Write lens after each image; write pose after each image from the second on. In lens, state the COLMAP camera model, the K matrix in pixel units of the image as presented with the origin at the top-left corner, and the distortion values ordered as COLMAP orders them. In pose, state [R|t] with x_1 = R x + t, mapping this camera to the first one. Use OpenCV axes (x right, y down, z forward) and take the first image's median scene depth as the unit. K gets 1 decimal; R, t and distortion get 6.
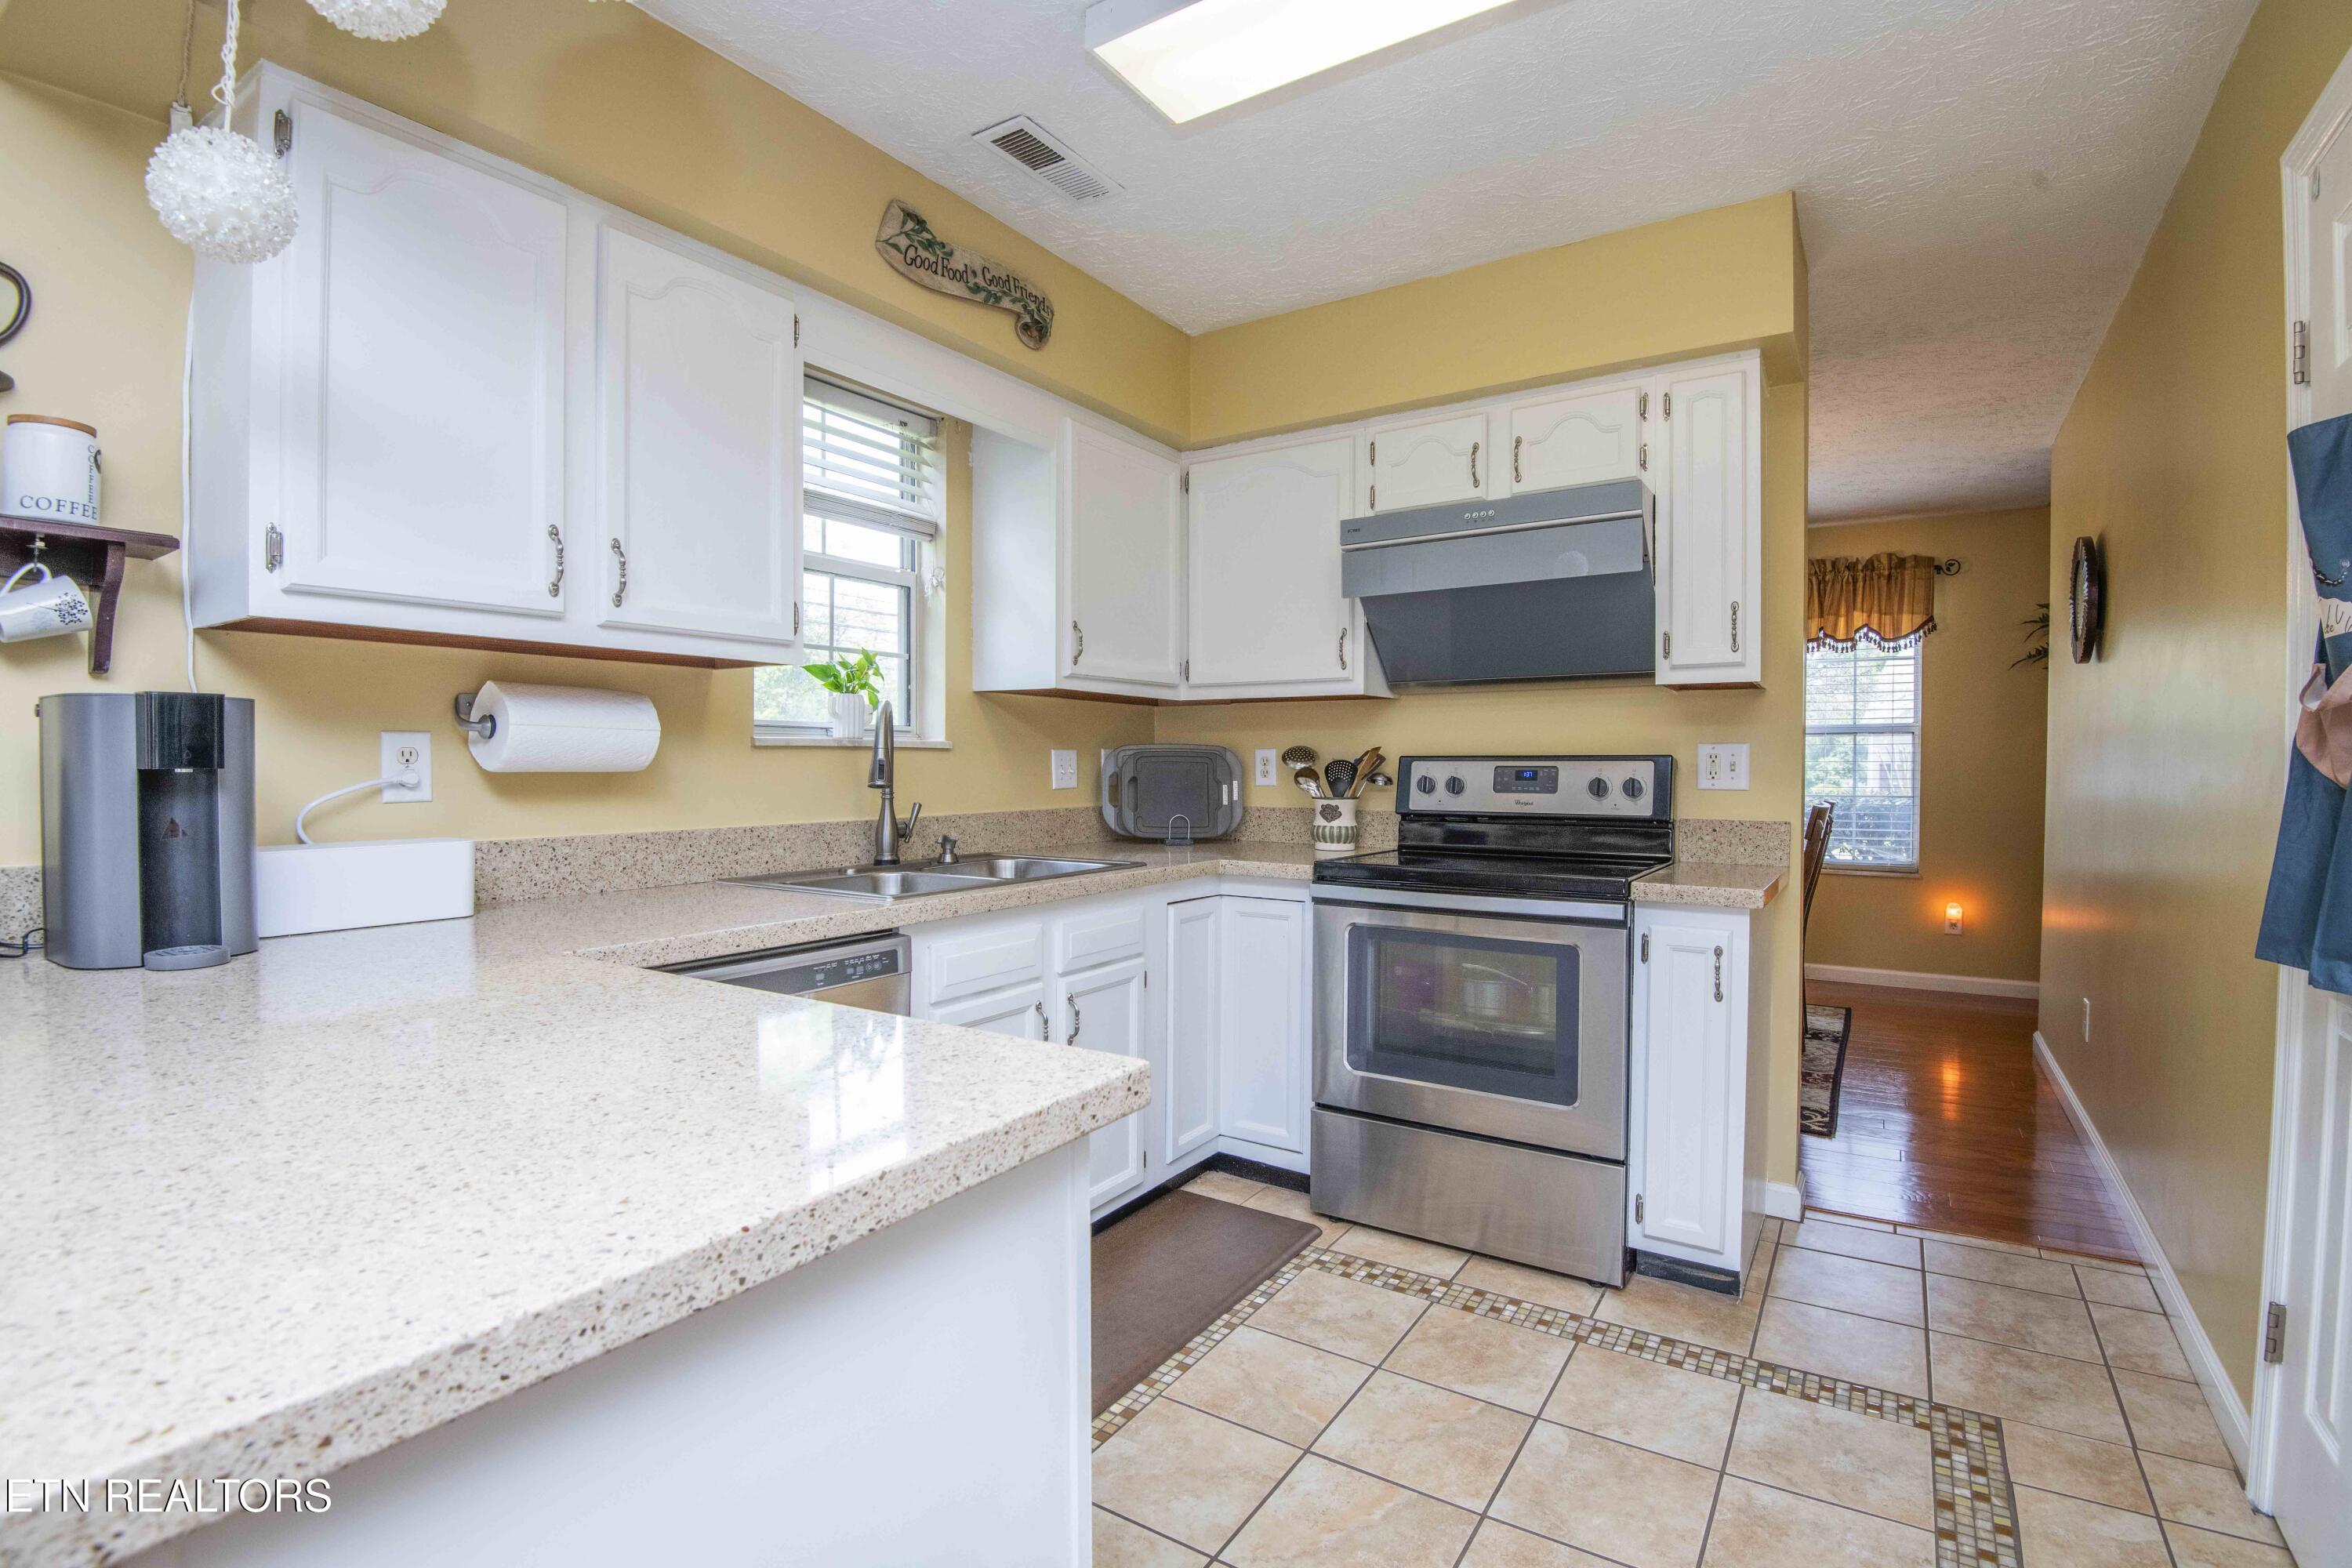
lens RADIAL K [[1066.6, 0, 1181.0], [0, 1066.6, 784.9], [0, 0, 1]] dist [-0.004046, -0.024132]
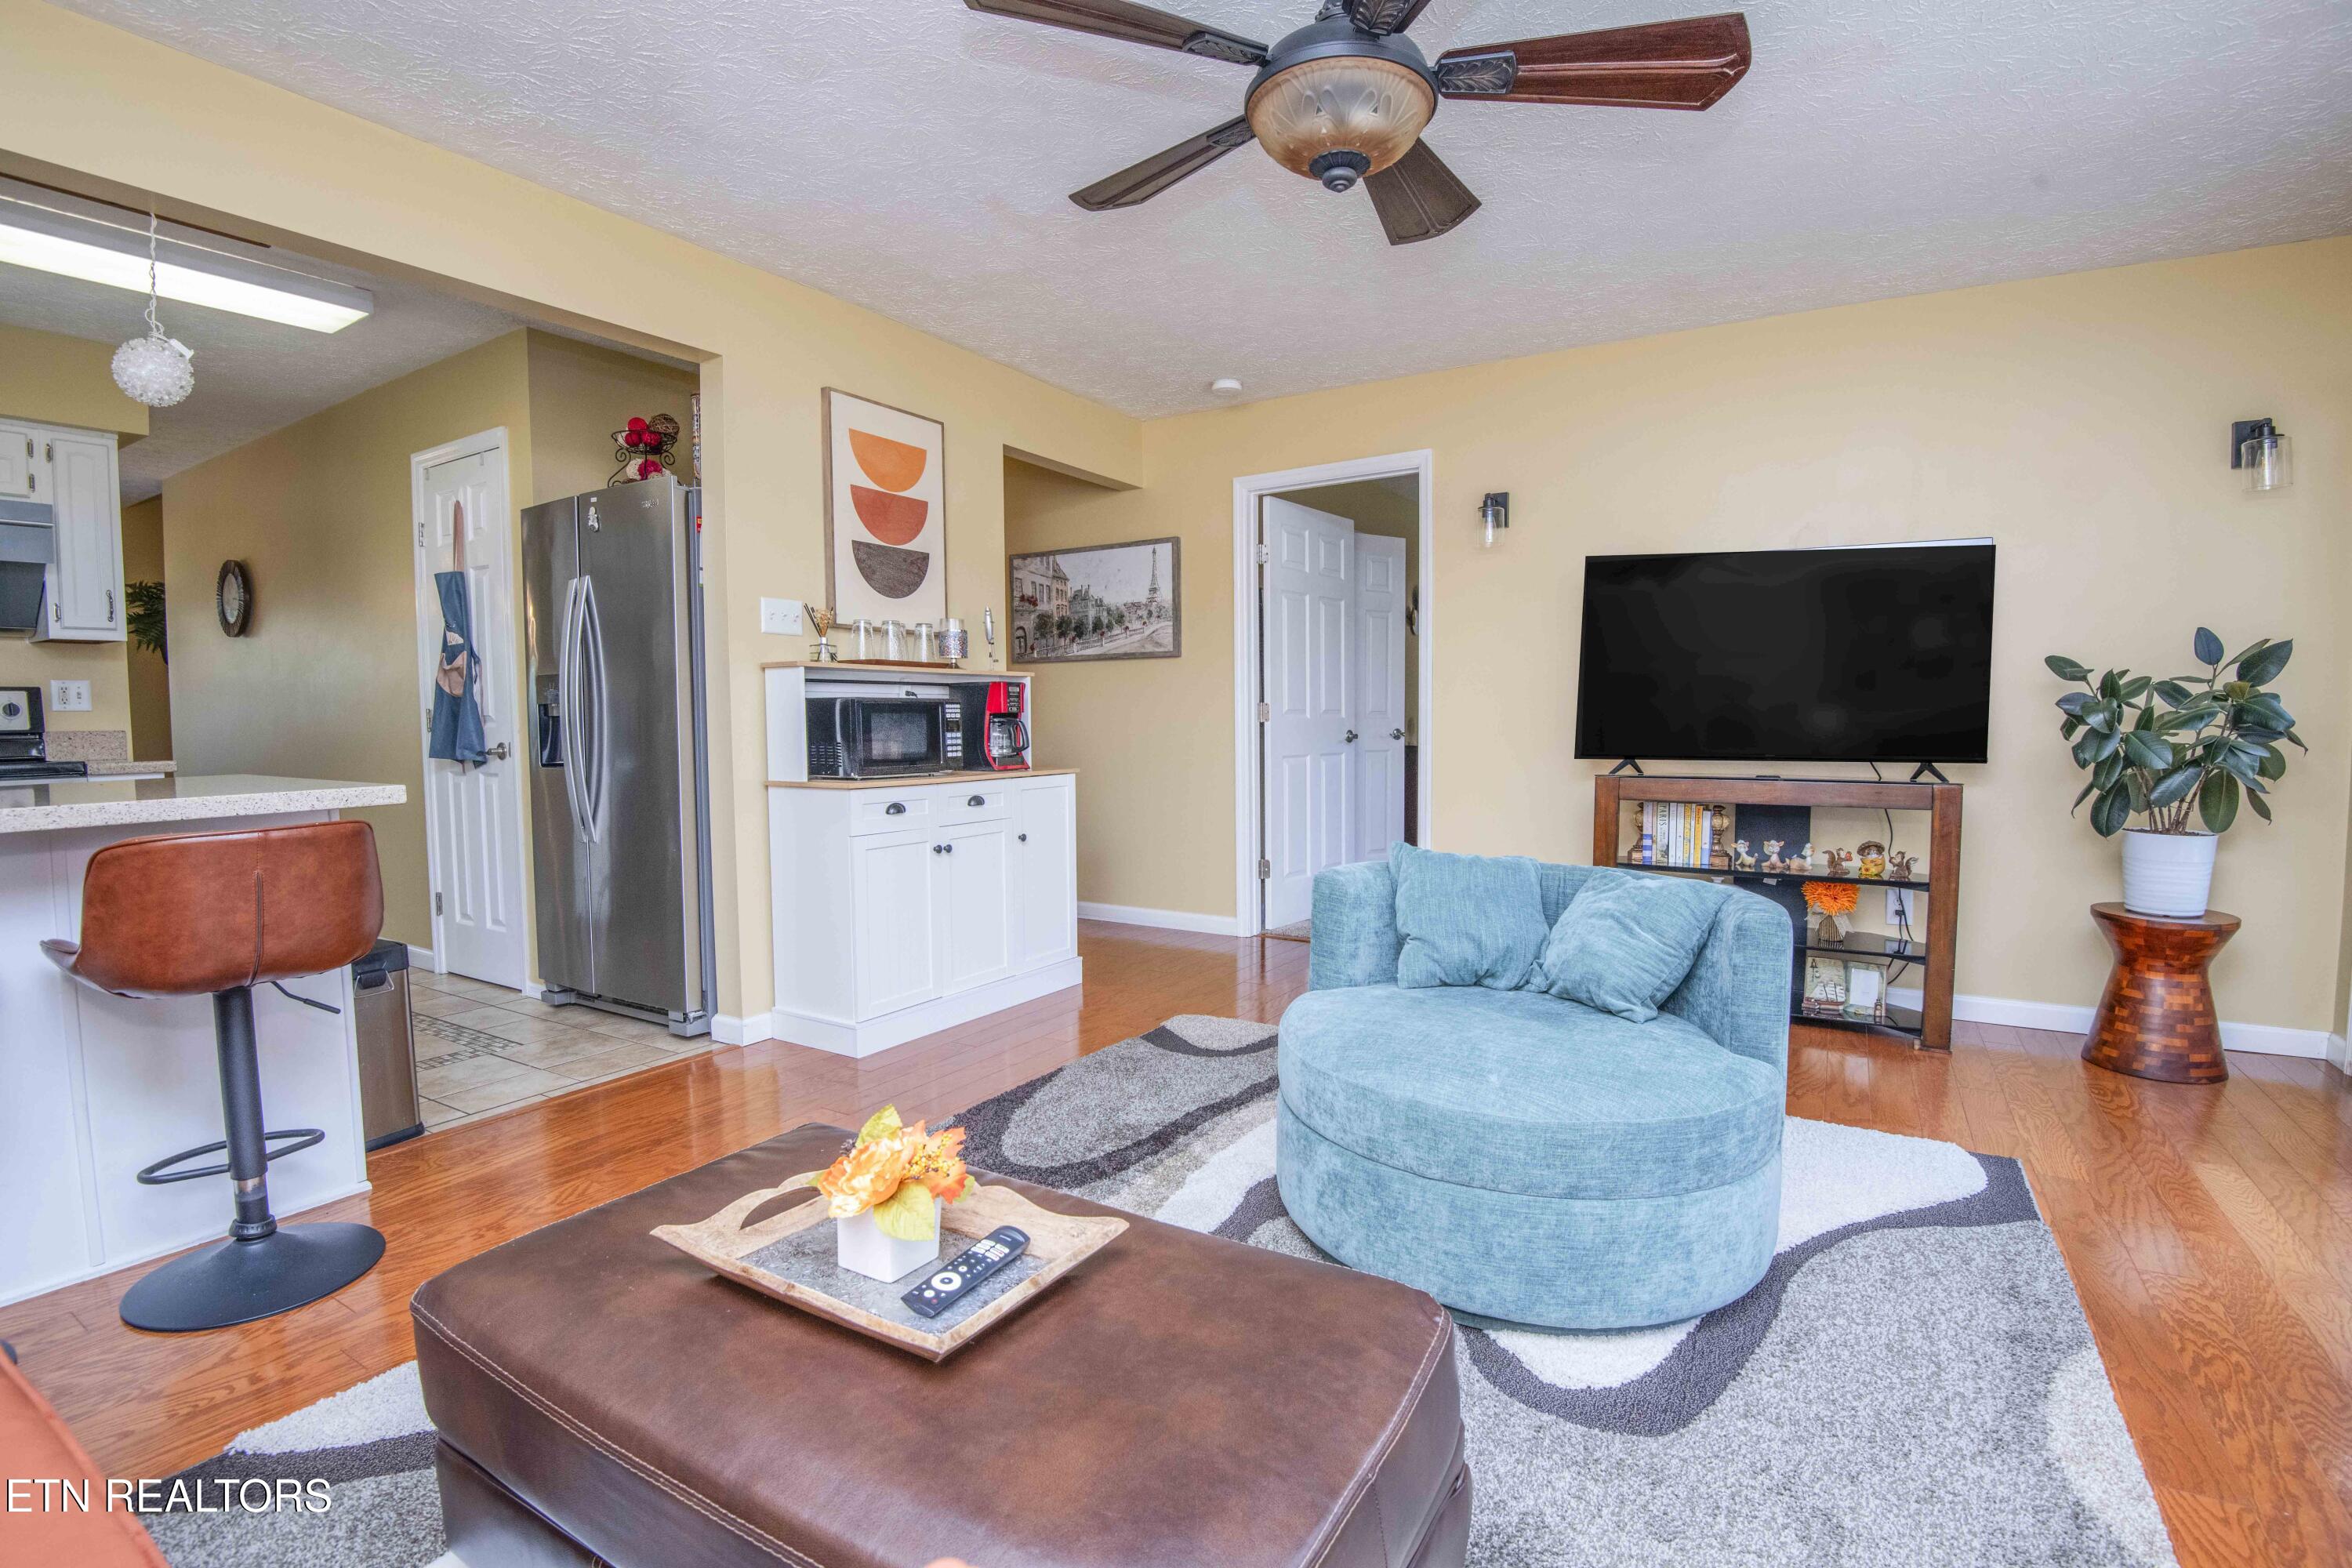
lens RADIAL K [[1084.7, 0, 1176.0], [0, 1084.7, 784.0], [0, 0, 1]] dist [-0.002616, -0.021400]
pose [[-0.015080, -0.066020, 0.997704, -0.988580], [0.031314, 0.997297, 0.066467, 0.057213], [-0.999396, 0.032245, -0.012971, -0.516237]]
